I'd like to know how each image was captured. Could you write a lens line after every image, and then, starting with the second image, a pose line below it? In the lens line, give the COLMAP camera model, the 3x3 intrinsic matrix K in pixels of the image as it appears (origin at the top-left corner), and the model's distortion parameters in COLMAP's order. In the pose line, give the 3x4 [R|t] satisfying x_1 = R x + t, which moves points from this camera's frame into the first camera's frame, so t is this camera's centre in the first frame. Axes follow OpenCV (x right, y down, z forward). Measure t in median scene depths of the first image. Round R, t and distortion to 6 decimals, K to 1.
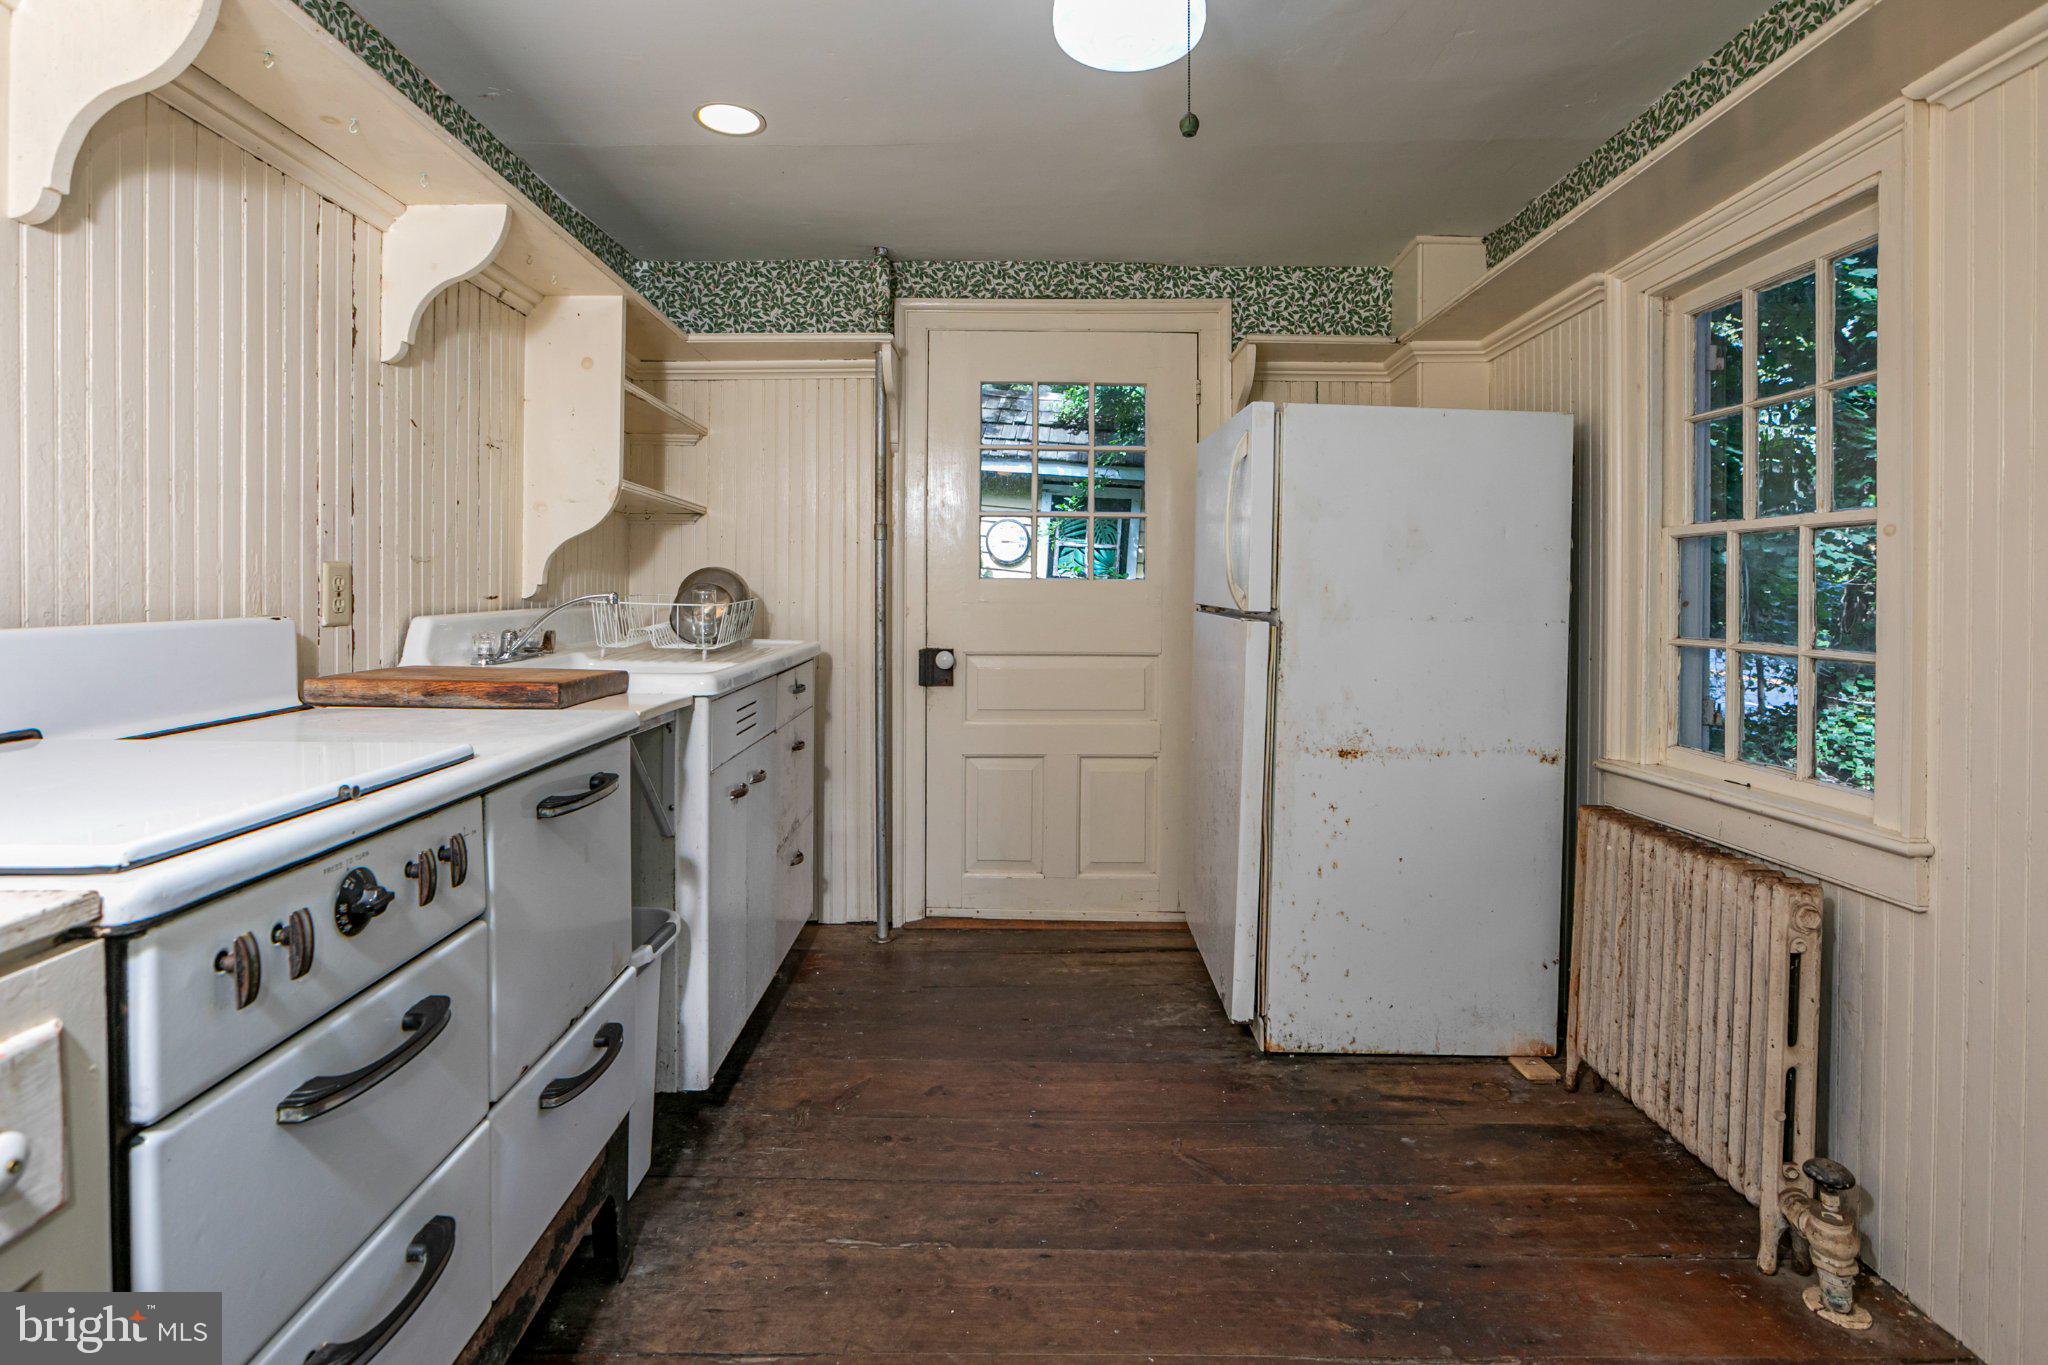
lens RADIAL K [[966.4, 0, 1023.5], [0, 966.4, 598.0], [0, 0, 1]] dist [-0.024587, 0.019913]
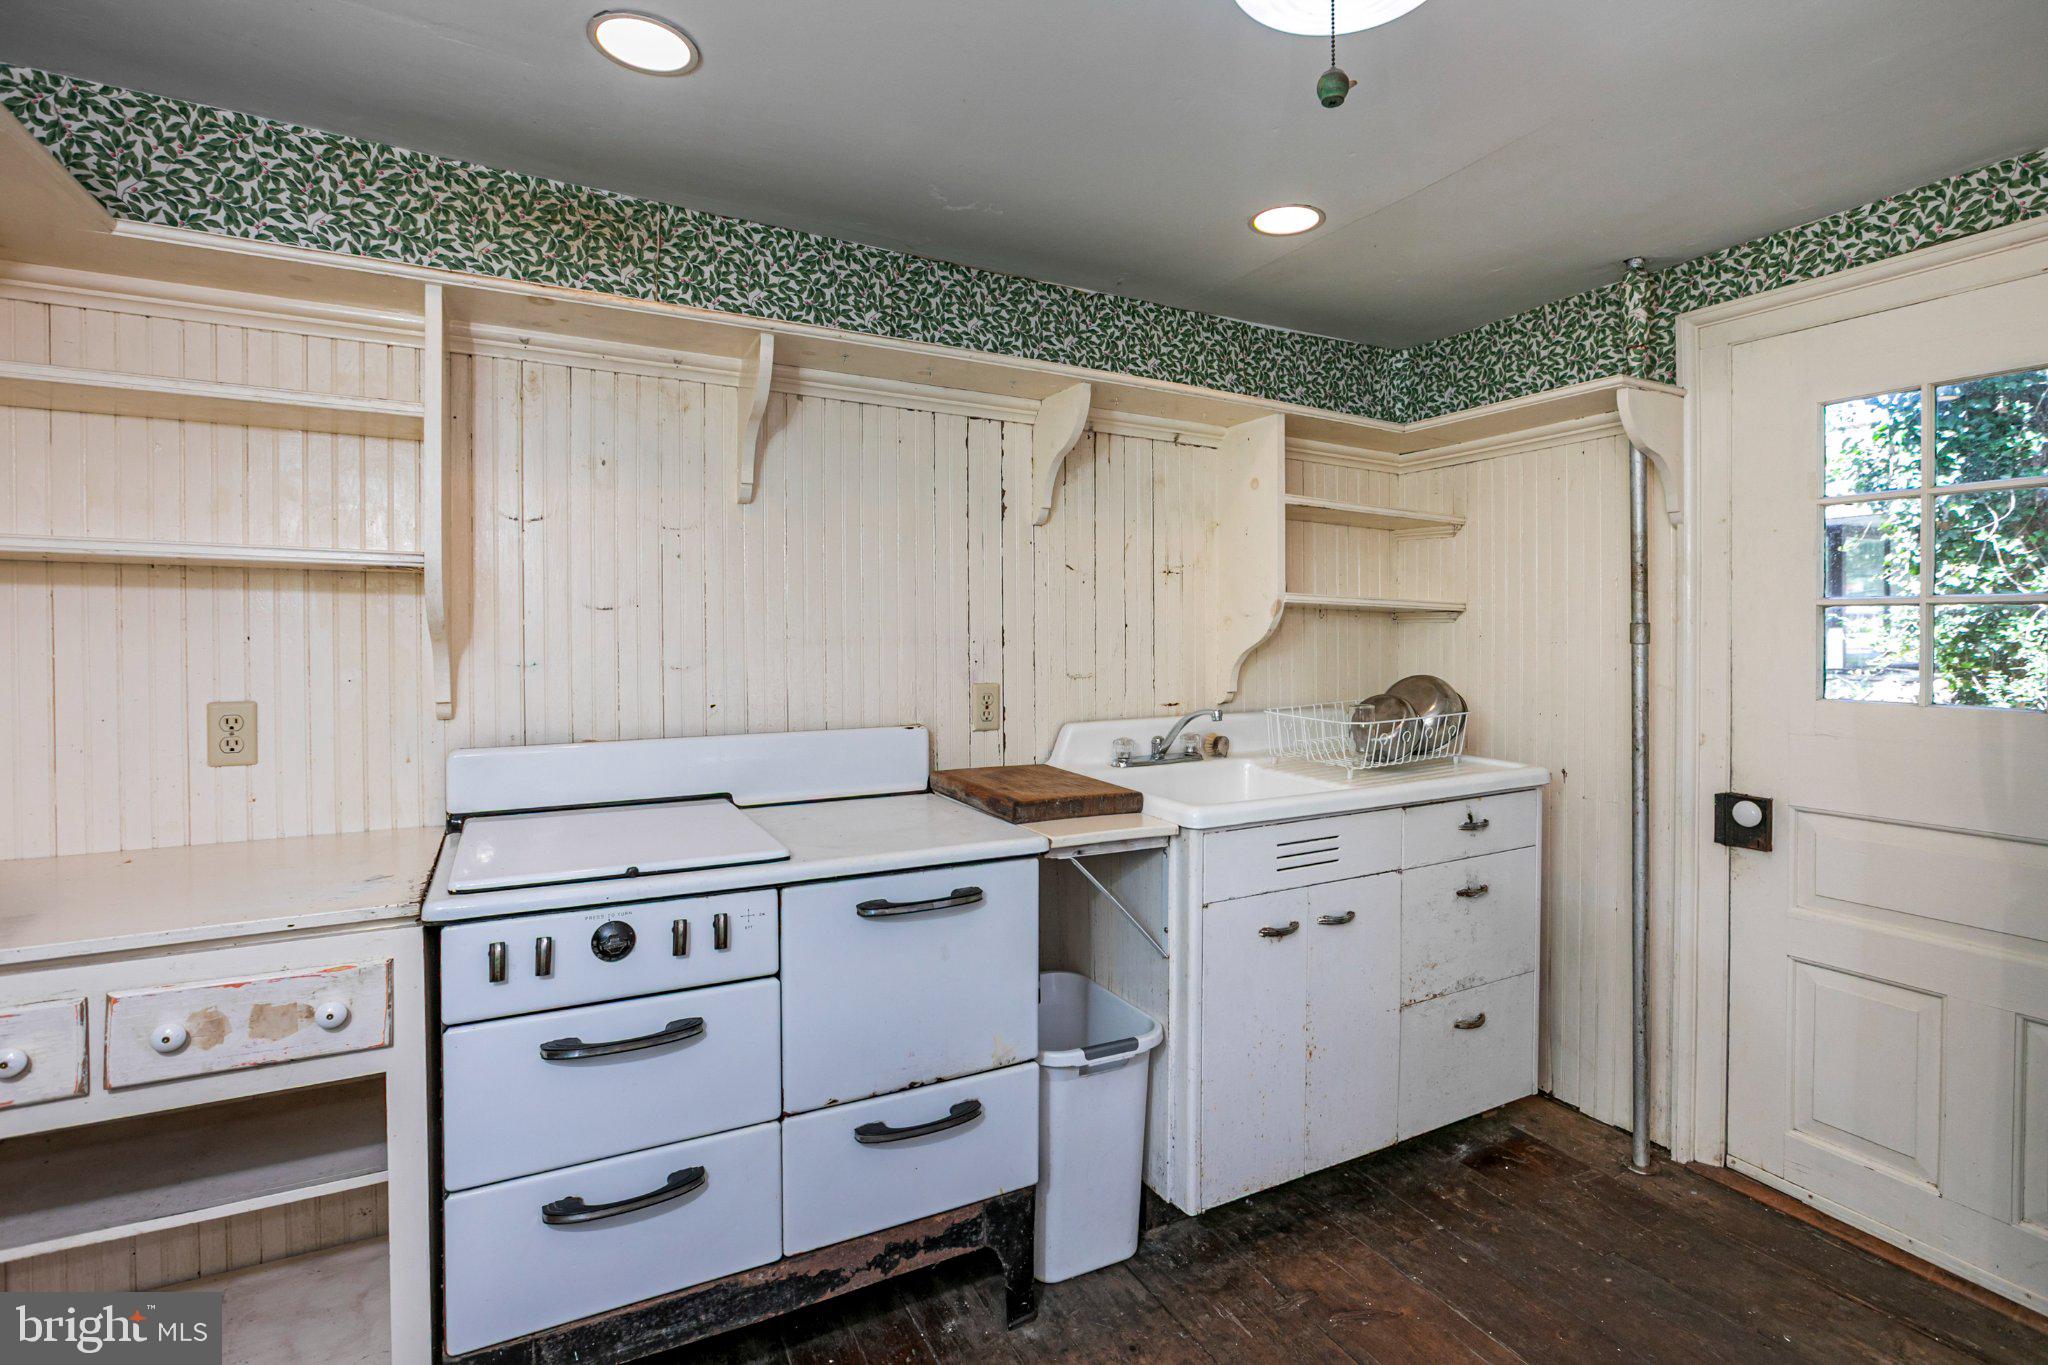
lens RADIAL K [[963.2, 0, 1025.5], [0, 963.2, 654.3], [0, 0, 1]] dist [-0.044568, 0.020894]
pose [[0.483842, 0.014153, -0.875041, 0.269728], [-0.015720, 0.999848, 0.007480, -0.048755], [0.875014, 0.010137, 0.483991, 0.218368]]
